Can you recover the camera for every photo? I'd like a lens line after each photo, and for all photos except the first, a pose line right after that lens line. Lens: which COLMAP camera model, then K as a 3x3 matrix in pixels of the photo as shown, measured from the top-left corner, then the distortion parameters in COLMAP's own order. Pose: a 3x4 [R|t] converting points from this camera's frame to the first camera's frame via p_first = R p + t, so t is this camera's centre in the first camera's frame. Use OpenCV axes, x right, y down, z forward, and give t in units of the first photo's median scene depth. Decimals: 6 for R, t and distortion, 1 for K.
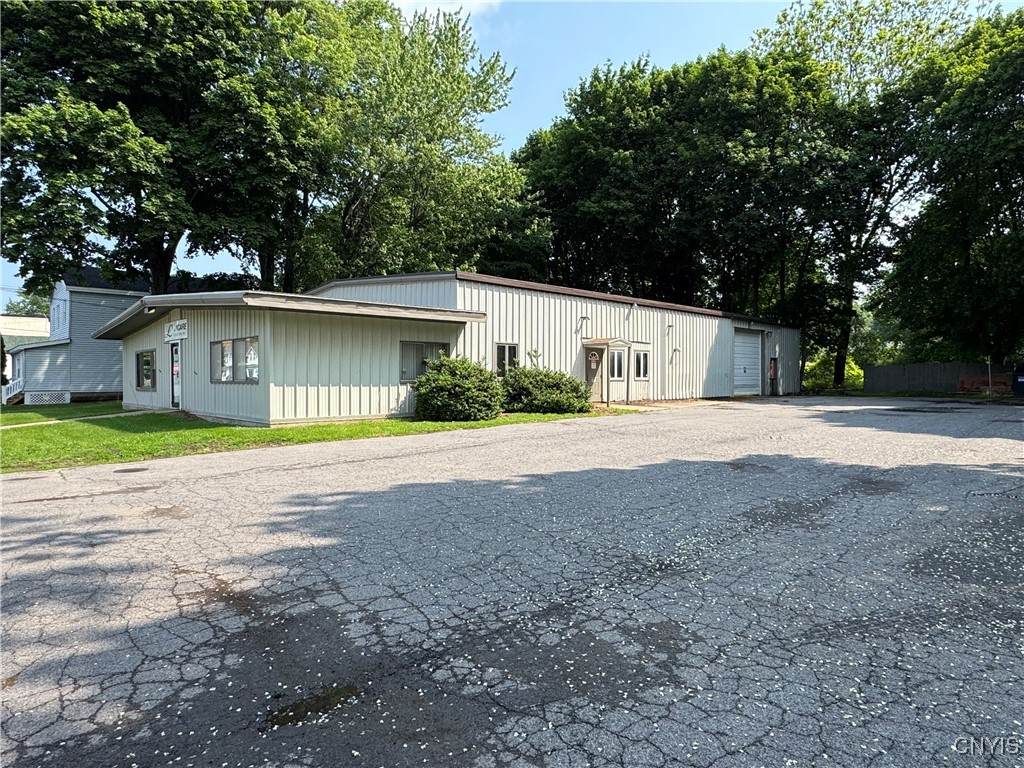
lens RADIAL K [[643.9, 0, 512.0], [0, 643.9, 384.0], [0, 0, 1]] dist [-0.005389, -0.003238]
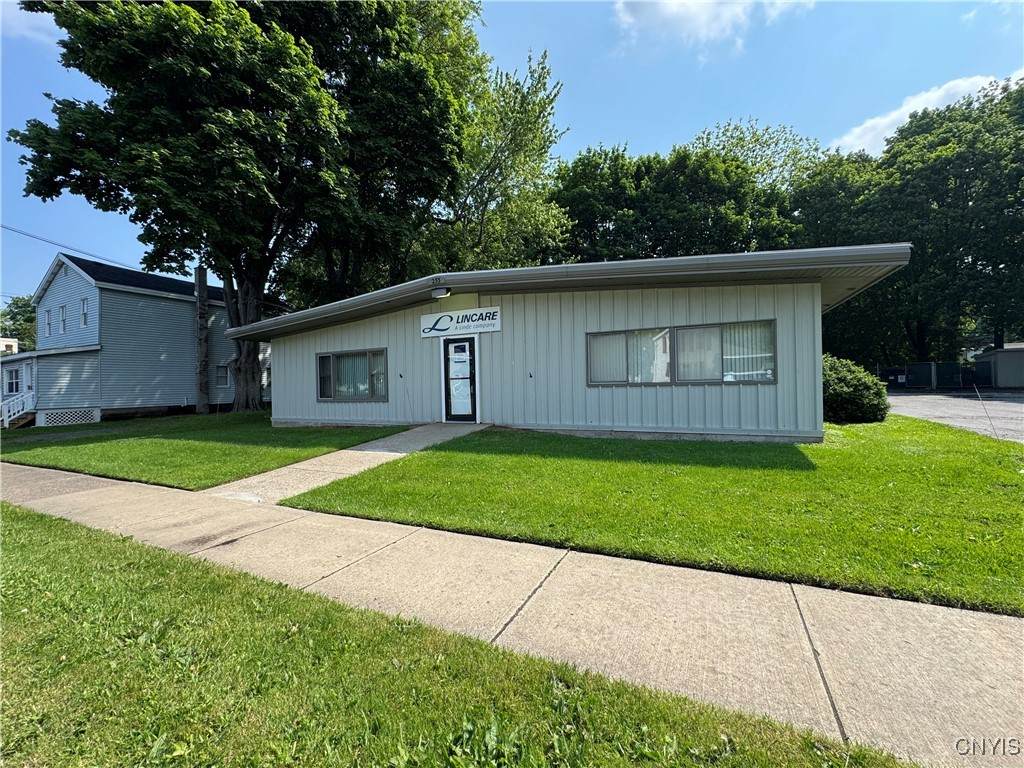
lens RADIAL K [[414.8, 0, 512.0], [0, 414.8, 384.0], [0, 0, 1]] dist [0.001910, -0.007355]
pose [[0.930041, -0.022273, 0.366779, -0.524465], [0.026264, 0.999638, -0.005893, -0.003058], [-0.366515, 0.015114, 0.930289, 0.410548]]
